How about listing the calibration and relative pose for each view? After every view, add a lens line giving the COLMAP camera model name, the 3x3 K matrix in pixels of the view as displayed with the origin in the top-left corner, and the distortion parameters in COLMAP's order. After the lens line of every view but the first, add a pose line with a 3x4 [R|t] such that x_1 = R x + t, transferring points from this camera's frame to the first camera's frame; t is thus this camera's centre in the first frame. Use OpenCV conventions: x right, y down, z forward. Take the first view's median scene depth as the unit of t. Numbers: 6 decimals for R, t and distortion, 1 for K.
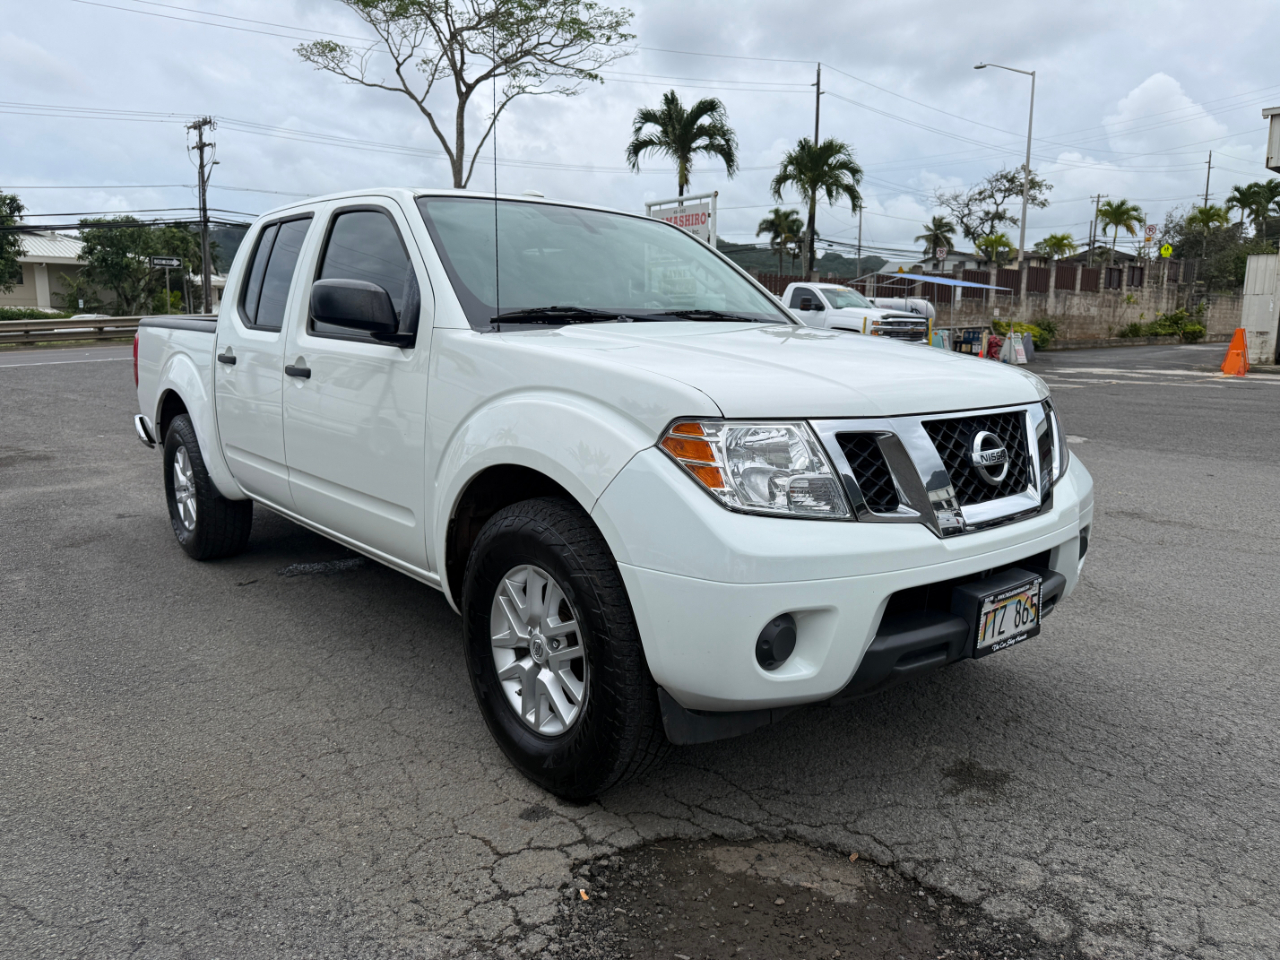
lens RADIAL K [[891.5, 0, 662.6], [0, 891.5, 459.6], [0, 0, 1]] dist [-0.004573, -0.004840]
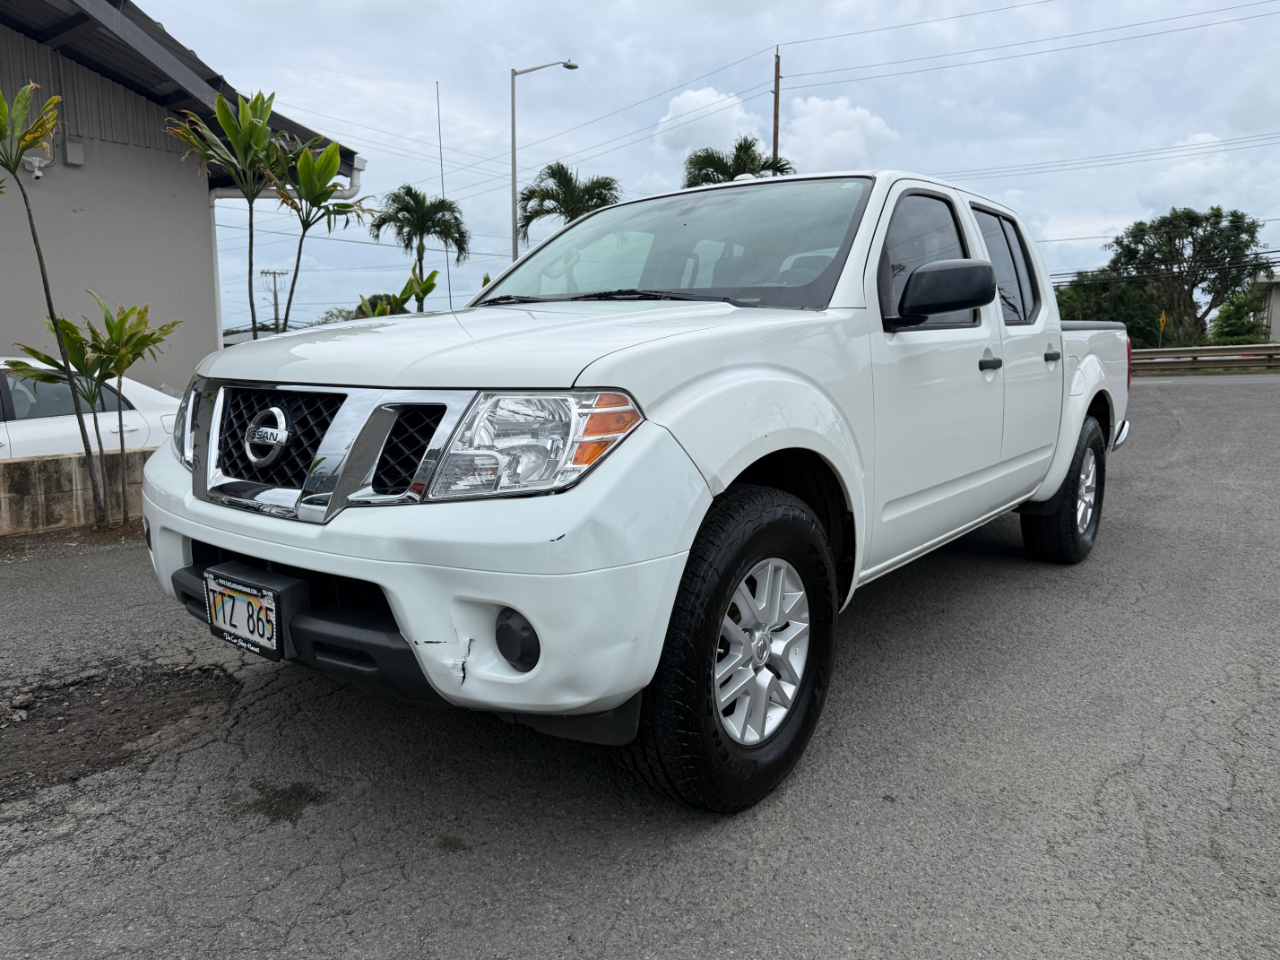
lens RADIAL K [[917.2, 0, 643.8], [0, 917.2, 465.6], [0, 0, 1]] dist [0.007219, -0.006266]
pose [[0.188856, 0.117104, -0.974997, 1.298744], [-0.140901, 0.985822, 0.091112, -0.108261], [0.971844, 0.120171, 0.202679, 1.142497]]
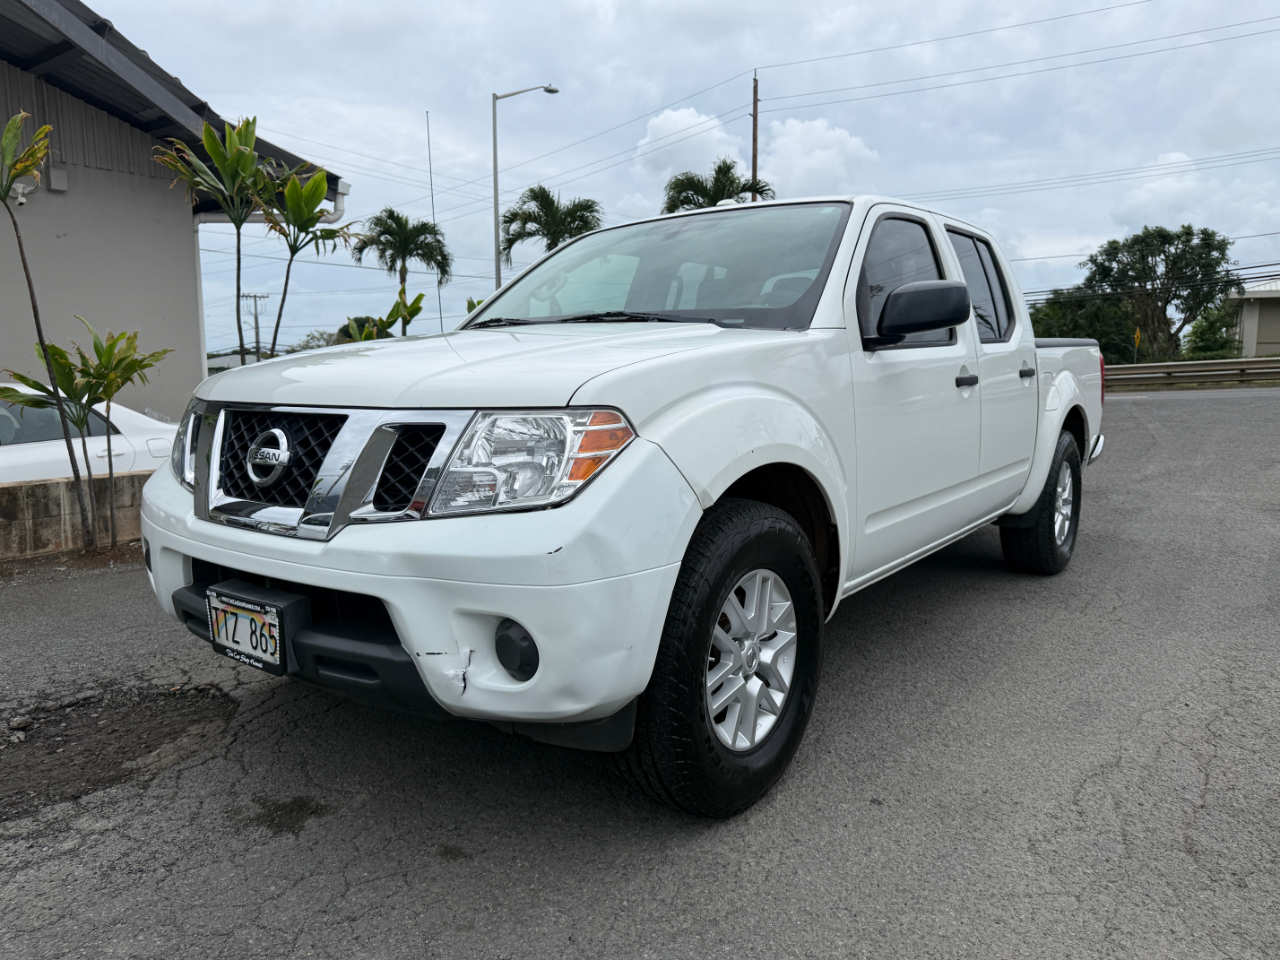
lens RADIAL K [[917.2, 0, 643.8], [0, 917.2, 465.6], [0, 0, 1]] dist [0.007219, -0.006266]
pose [[0.207515, 0.093841, -0.973720, 1.329451], [-0.131509, 0.989029, 0.067289, -0.105932], [0.969352, 0.114089, 0.217579, 1.128788]]
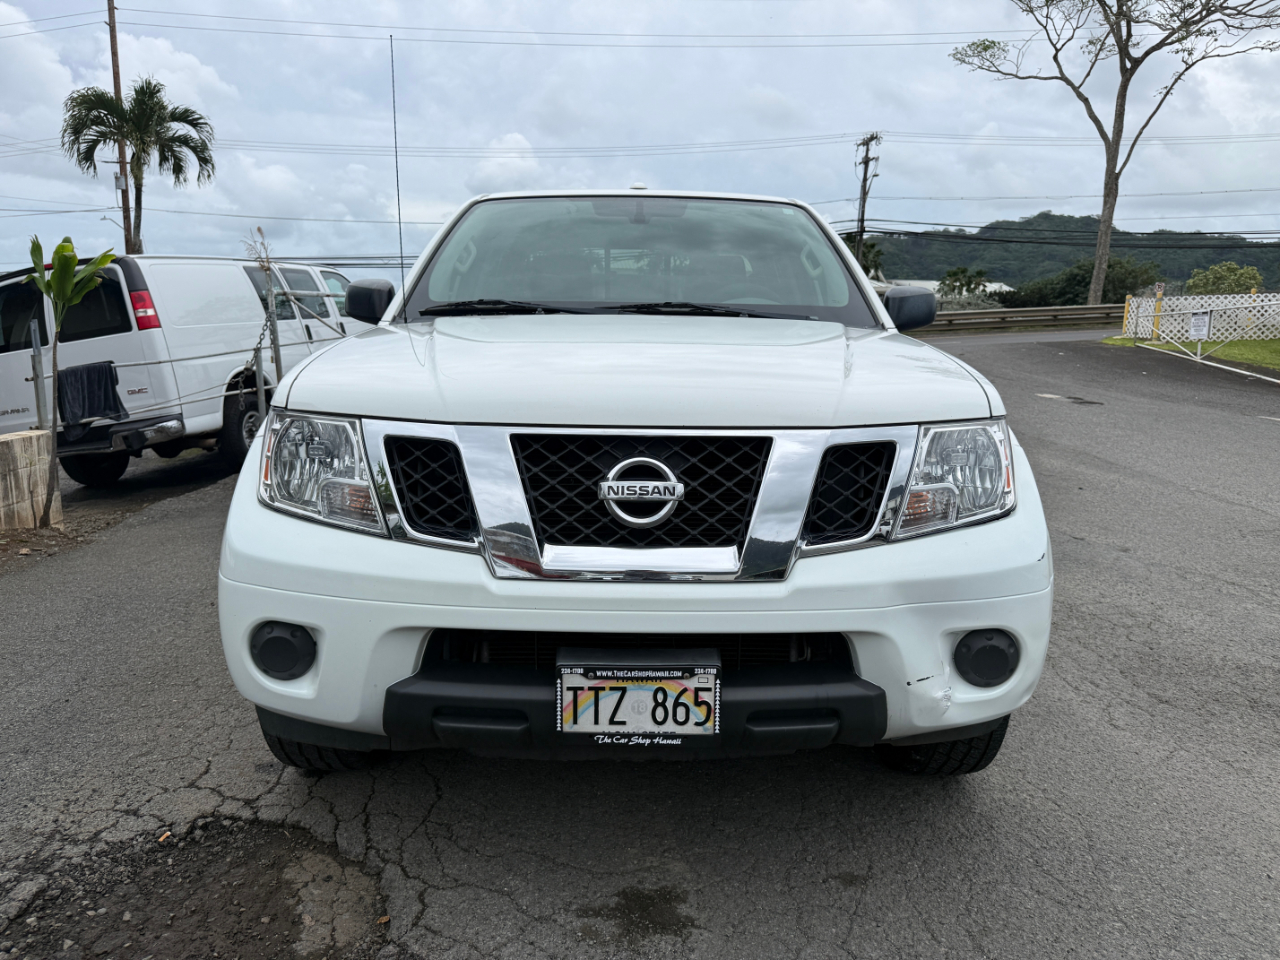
lens RADIAL K [[917.6, 0, 664.3], [0, 917.6, 448.9], [0, 0, 1]] dist [0.005182, -0.011692]
pose [[0.769543, 0.086907, -0.632654, 0.839508], [-0.099570, 0.994909, 0.015555, -0.049341], [0.630785, 0.051023, 0.774278, 0.393020]]
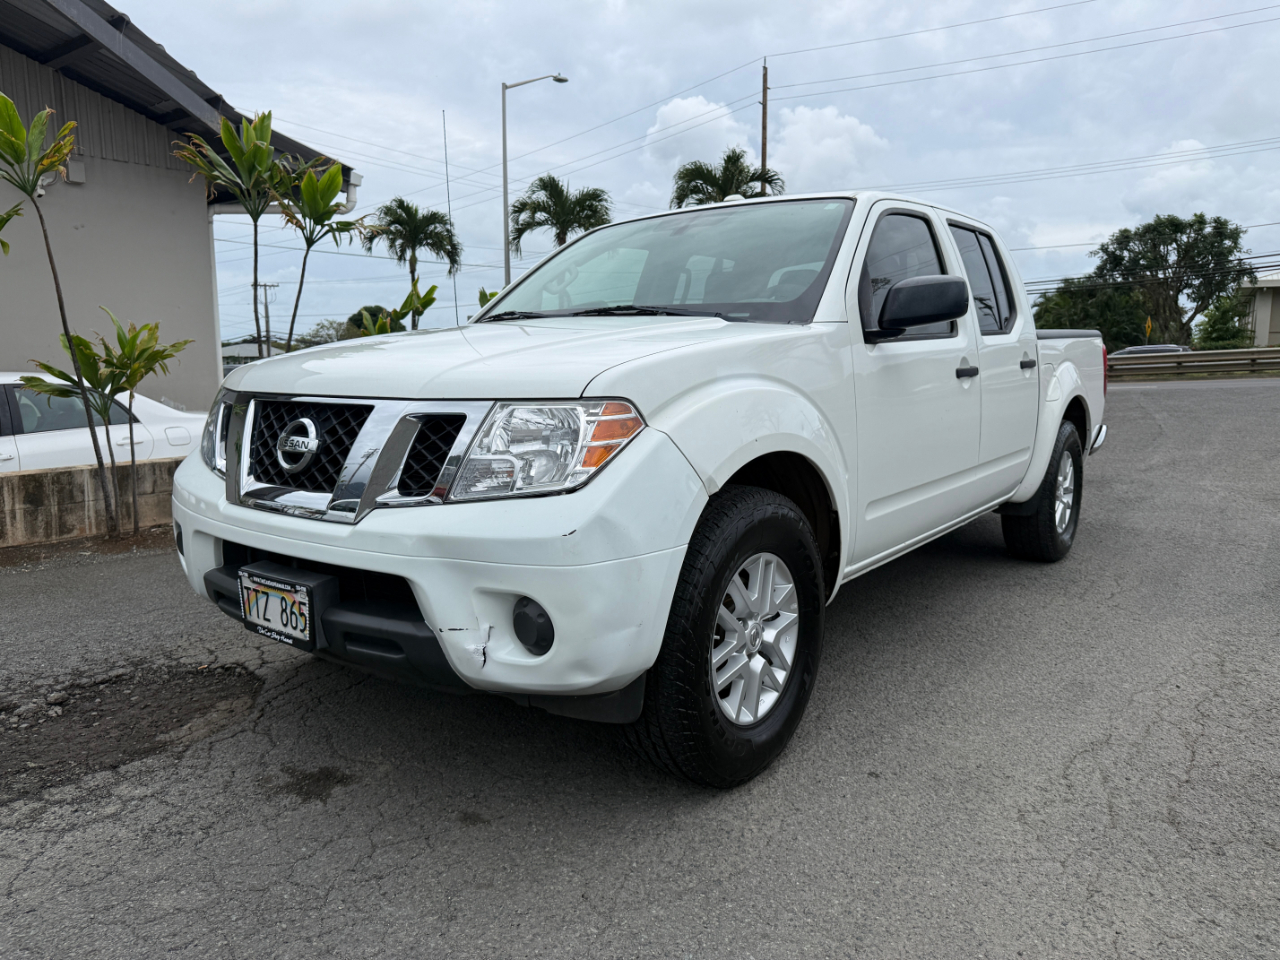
lens RADIAL K [[917.9, 0, 642.3], [0, 917.9, 460.2], [0, 0, 1]] dist [0.007420, -0.004894]
pose [[0.196972, 0.100095, -0.975286, 1.376999], [-0.132695, 0.988343, 0.074635, -0.108161], [0.971388, 0.114714, 0.207958, 1.117530]]
